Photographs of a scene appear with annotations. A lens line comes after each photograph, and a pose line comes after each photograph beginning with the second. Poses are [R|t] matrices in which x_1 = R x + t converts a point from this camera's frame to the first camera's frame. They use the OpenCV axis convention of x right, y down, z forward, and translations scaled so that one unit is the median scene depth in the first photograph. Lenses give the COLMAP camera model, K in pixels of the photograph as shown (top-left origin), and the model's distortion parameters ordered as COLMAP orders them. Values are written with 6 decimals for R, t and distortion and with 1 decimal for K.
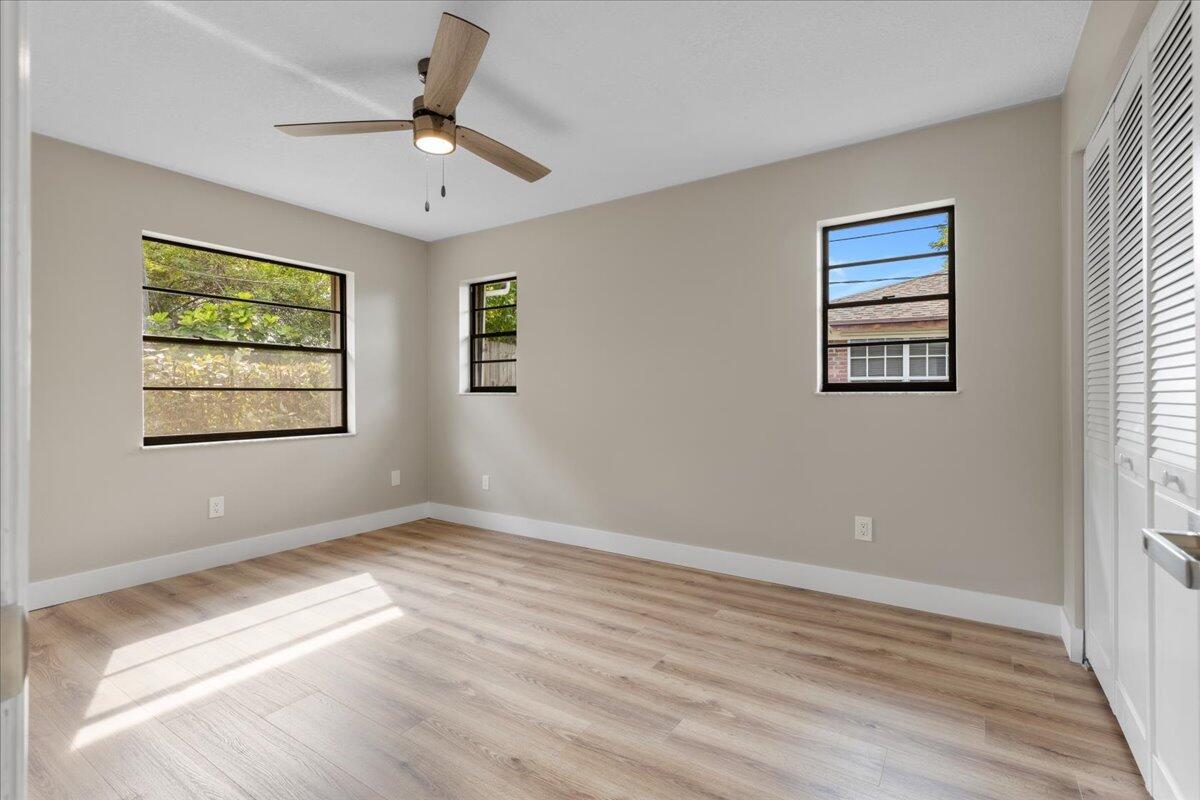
lens RADIAL K [[546.6, 0, 602.3], [0, 546.6, 421.3], [0, 0, 1]] dist [0.000118, -0.000031]
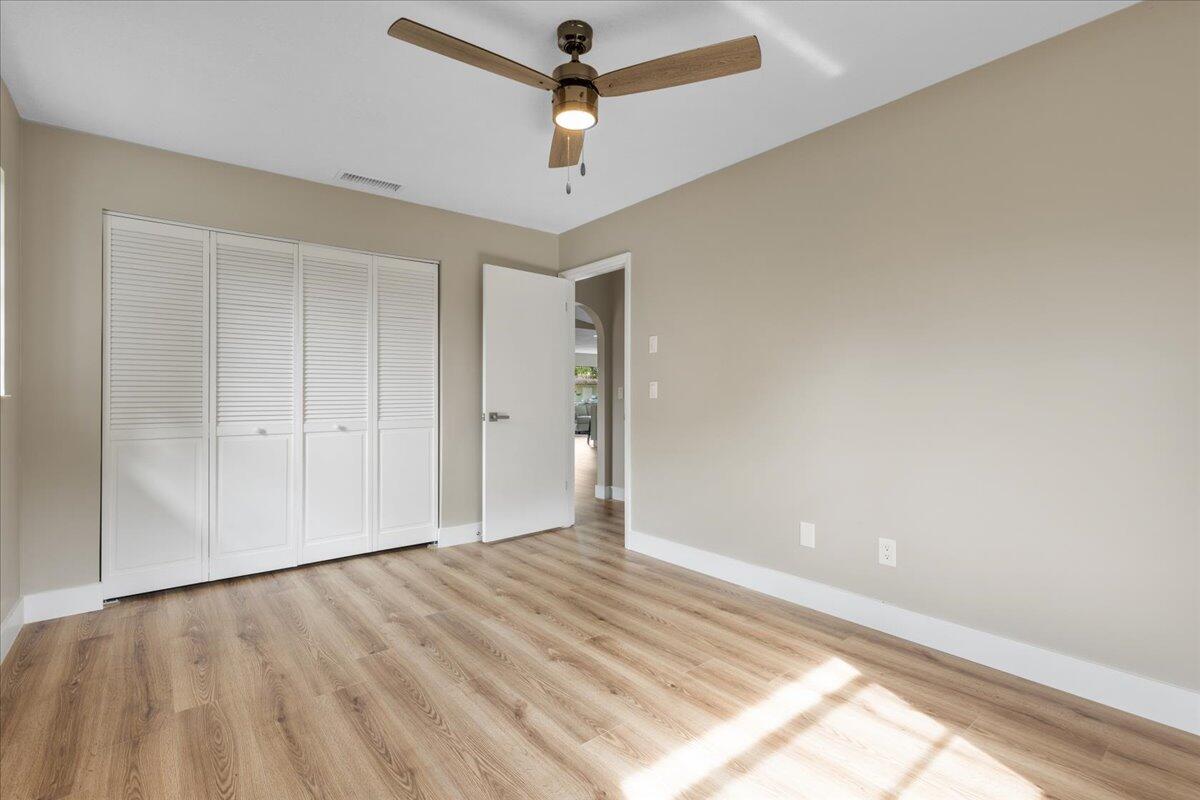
lens RADIAL K [[530.0, 0, 598.2], [0, 530.0, 395.5], [0, 0, 1]] dist [0.082736, -0.000056]
pose [[-0.953652, 0.005060, 0.300869, -0.609676], [0.019666, 0.998769, 0.045539, -0.088401], [-0.300268, 0.049345, -0.952578, 1.812996]]
